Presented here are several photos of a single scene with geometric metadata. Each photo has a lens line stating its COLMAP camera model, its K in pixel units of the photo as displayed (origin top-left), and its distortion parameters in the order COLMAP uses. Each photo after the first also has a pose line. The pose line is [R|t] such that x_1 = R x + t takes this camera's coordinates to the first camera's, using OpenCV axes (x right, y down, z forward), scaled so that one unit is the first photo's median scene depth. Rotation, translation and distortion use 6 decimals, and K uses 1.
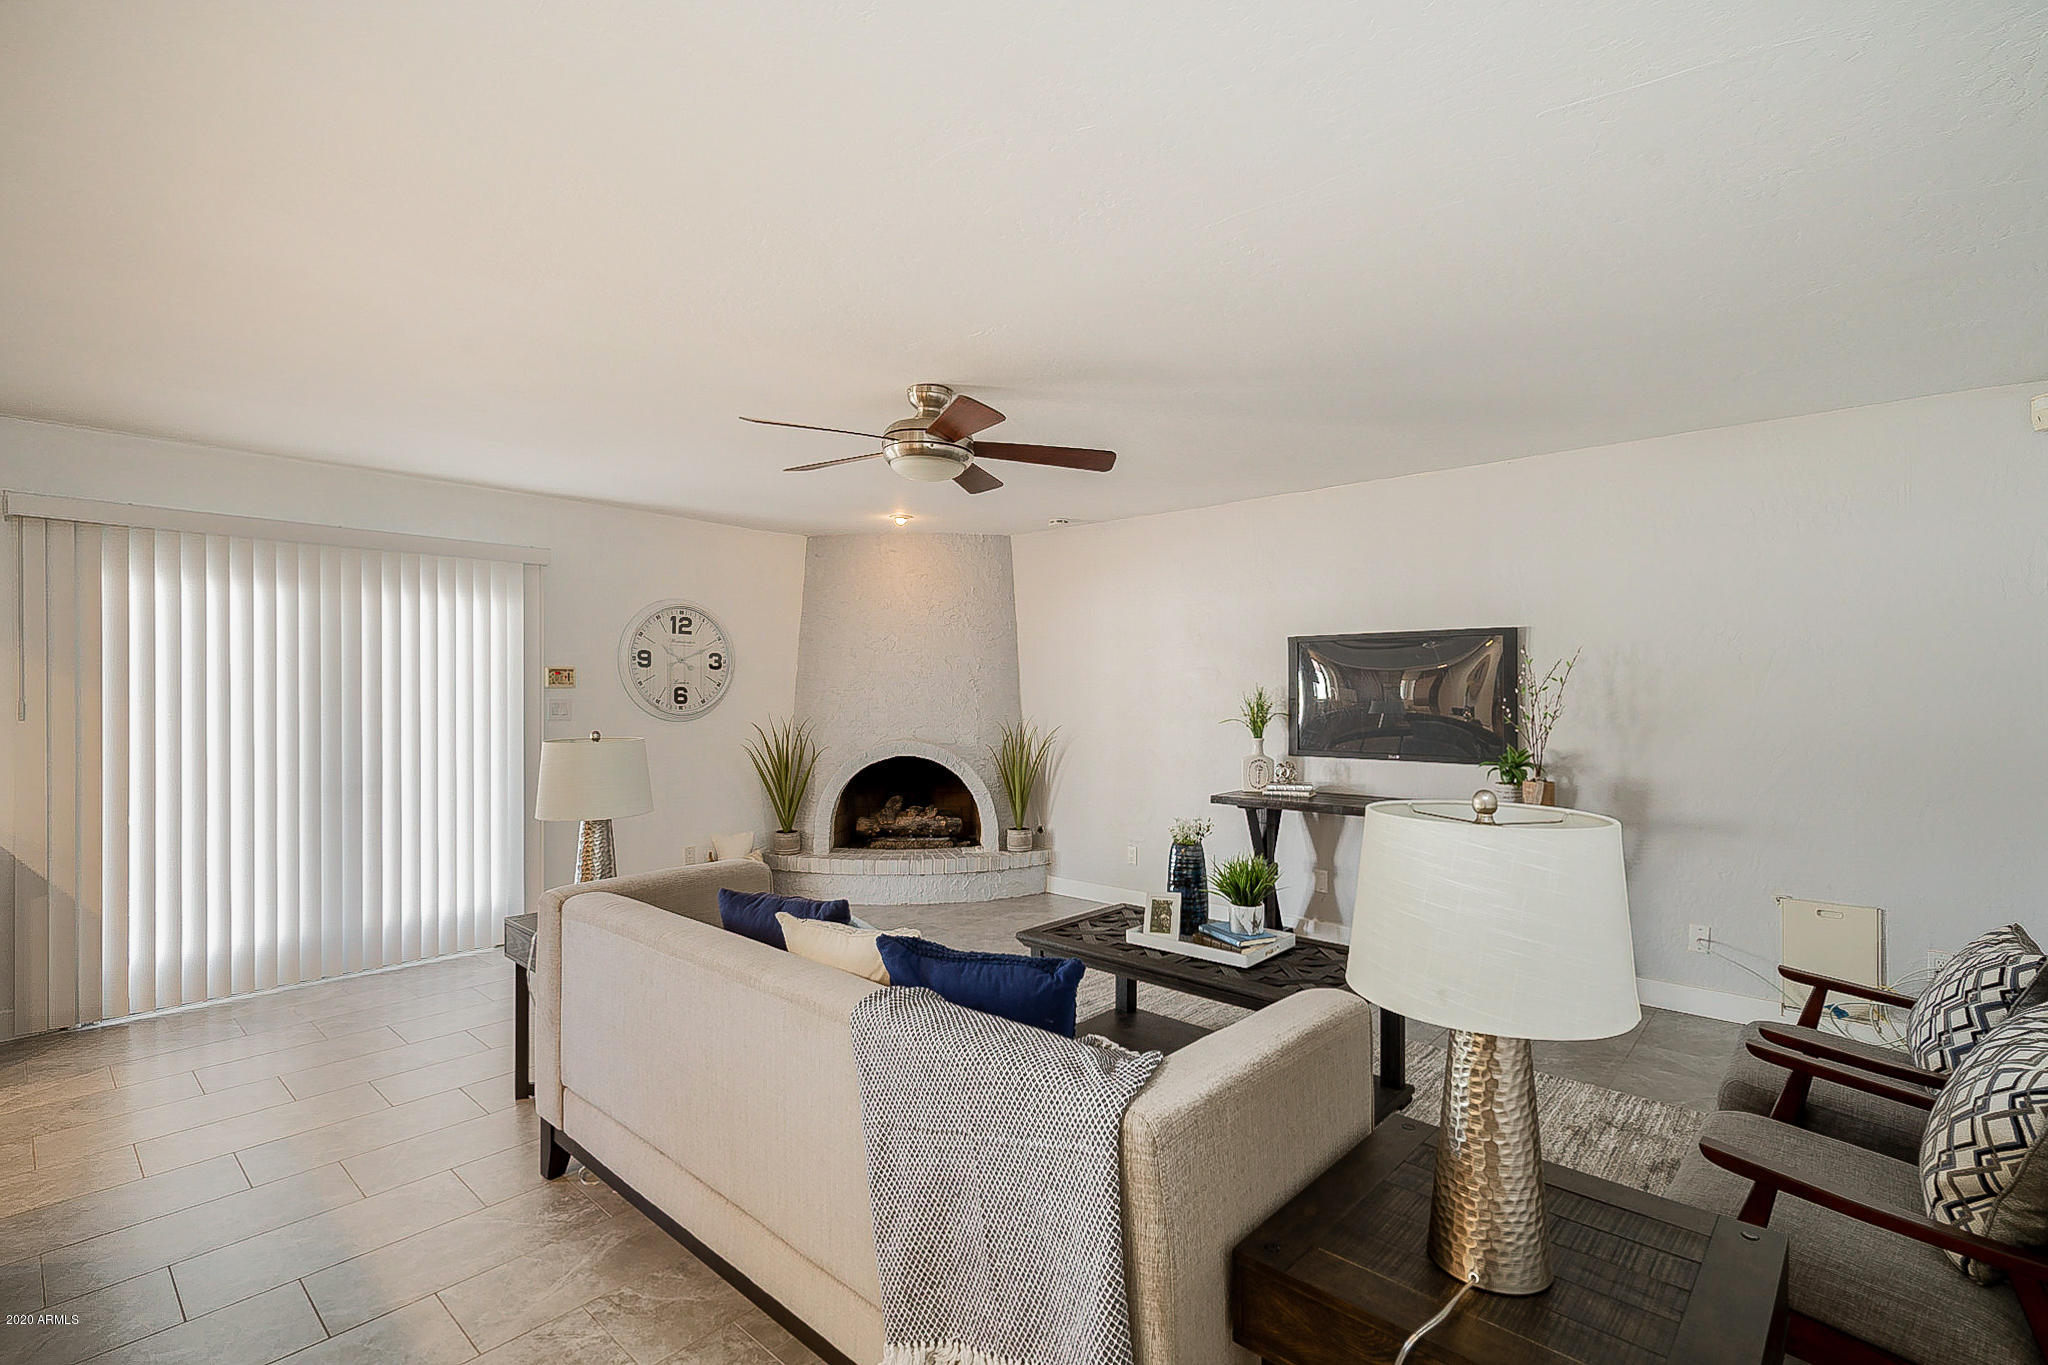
lens RADIAL K [[943.1, 0, 1021.3], [0, 943.1, 682.2], [0, 0, 1]] dist [-0.003637, 0.000960]
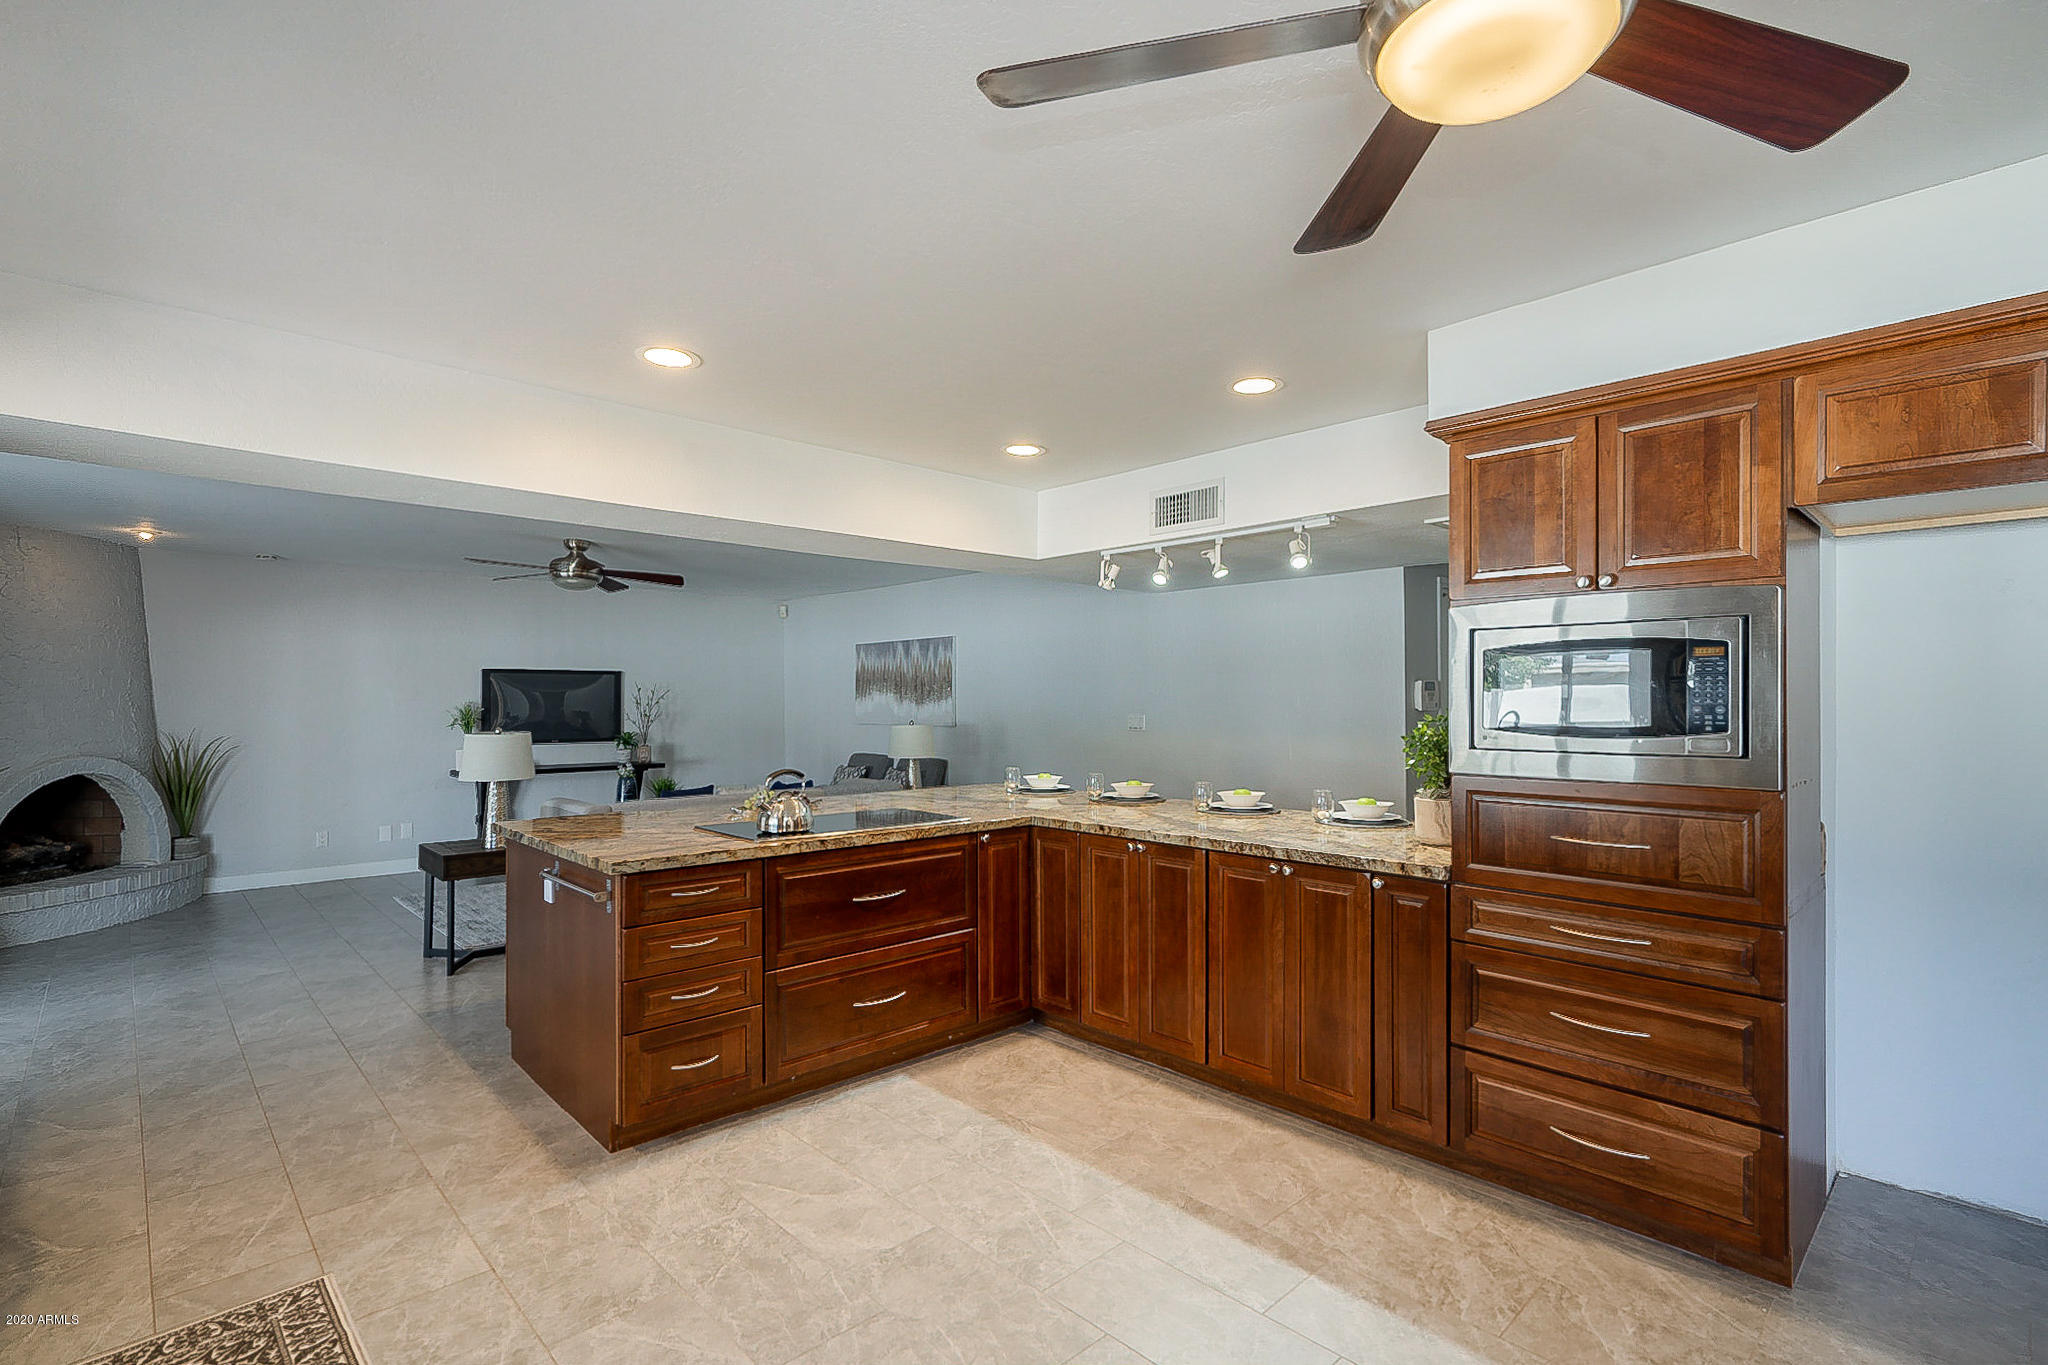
lens RADIAL K [[943.1, 0, 1038.0], [0, 943.1, 696.7], [0, 0, 1]] dist [-0.003637, 0.000960]
pose [[0.074777, 0.007987, 0.997168, -1.196073], [-0.000394, 0.999968, -0.007980, 0.010439], [-0.997200, 0.000204, 0.074778, -0.021773]]
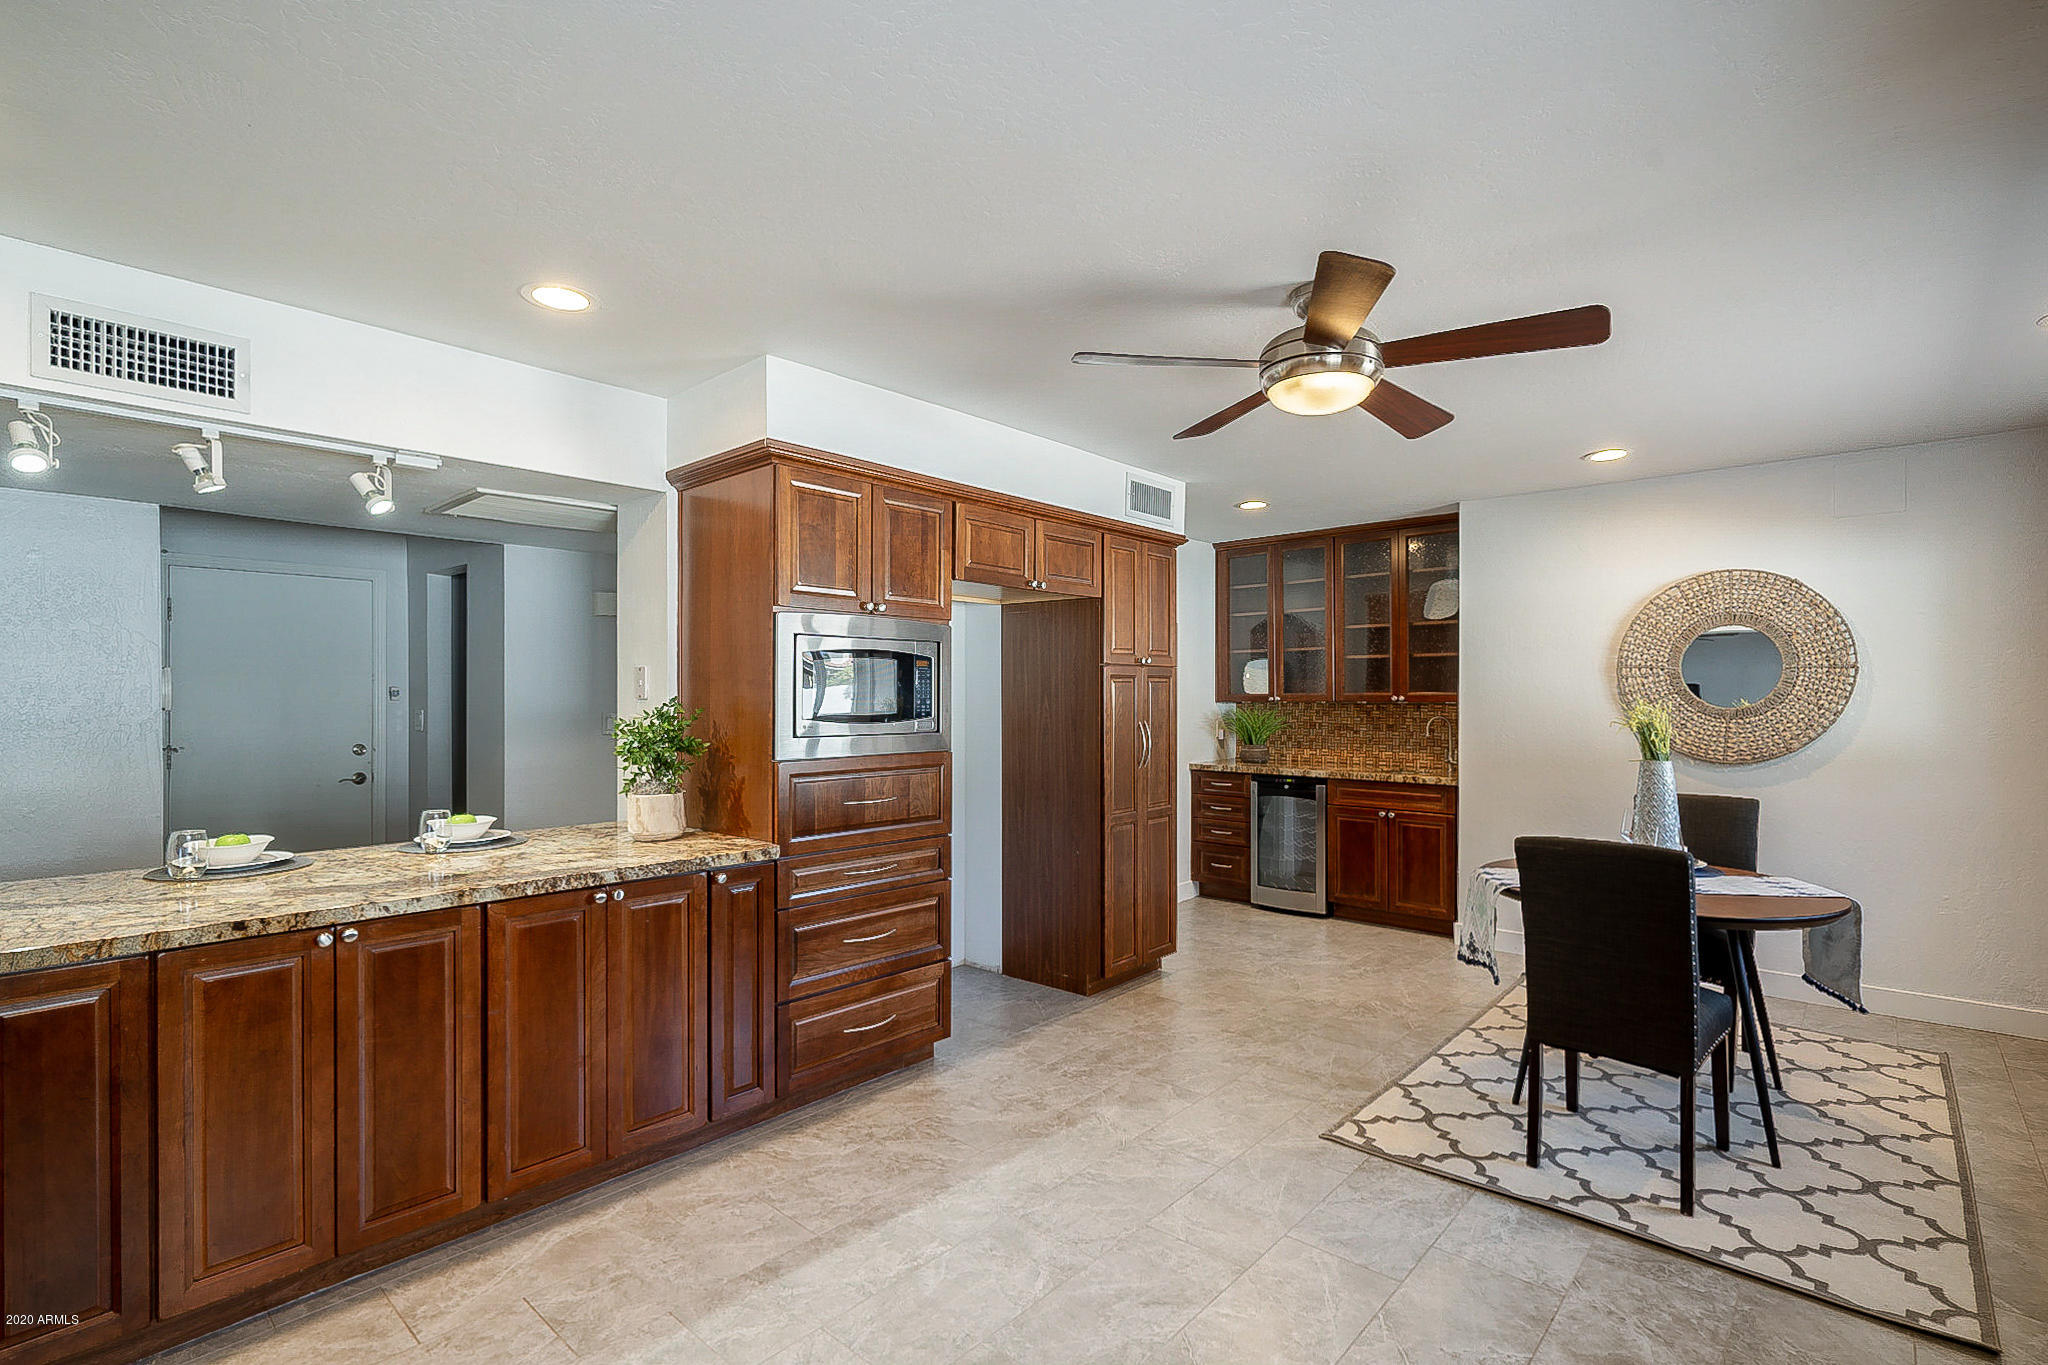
lens RADIAL K [[943.1, 0, 1049.8], [0, 943.1, 690.0], [0, 0, 1]] dist [-0.003637, 0.000960]
pose [[-0.999997, 0.002473, 0.000295, -0.796900], [0.002471, 0.999983, -0.005254, 0.008194], [-0.000308, -0.005253, -0.999986, 0.399864]]
